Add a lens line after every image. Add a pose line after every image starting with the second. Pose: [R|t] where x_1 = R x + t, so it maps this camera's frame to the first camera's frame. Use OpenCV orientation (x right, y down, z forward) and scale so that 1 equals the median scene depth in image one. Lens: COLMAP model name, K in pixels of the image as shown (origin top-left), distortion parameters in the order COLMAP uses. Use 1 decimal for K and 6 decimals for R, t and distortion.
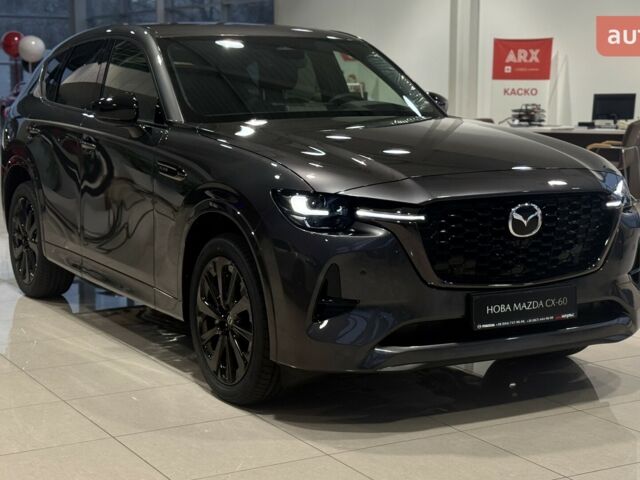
lens RADIAL K [[1217.5, 0, 320.0], [0, 1217.5, 240.0], [0, 0, 1]] dist [0.042971, 0.167018]
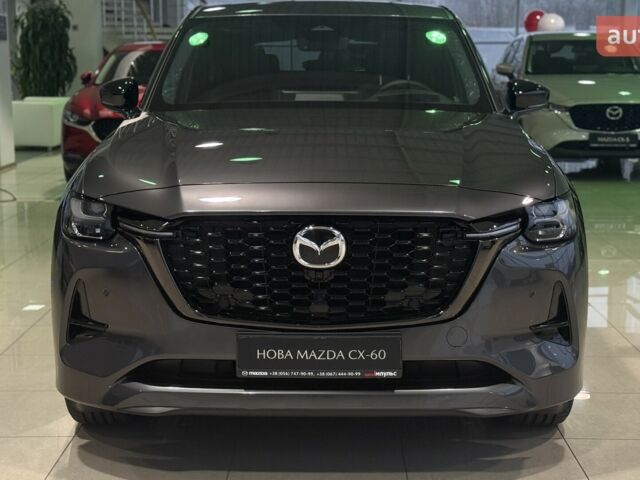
lens RADIAL K [[1217.5, 0, 320.0], [0, 1217.5, 240.0], [0, 0, 1]] dist [0.042971, 0.167018]
pose [[0.865210, 0.079671, -0.495040, 0.548843], [-0.070642, 0.996817, 0.036962, -0.049055], [0.496409, 0.002991, 0.868084, 0.309265]]
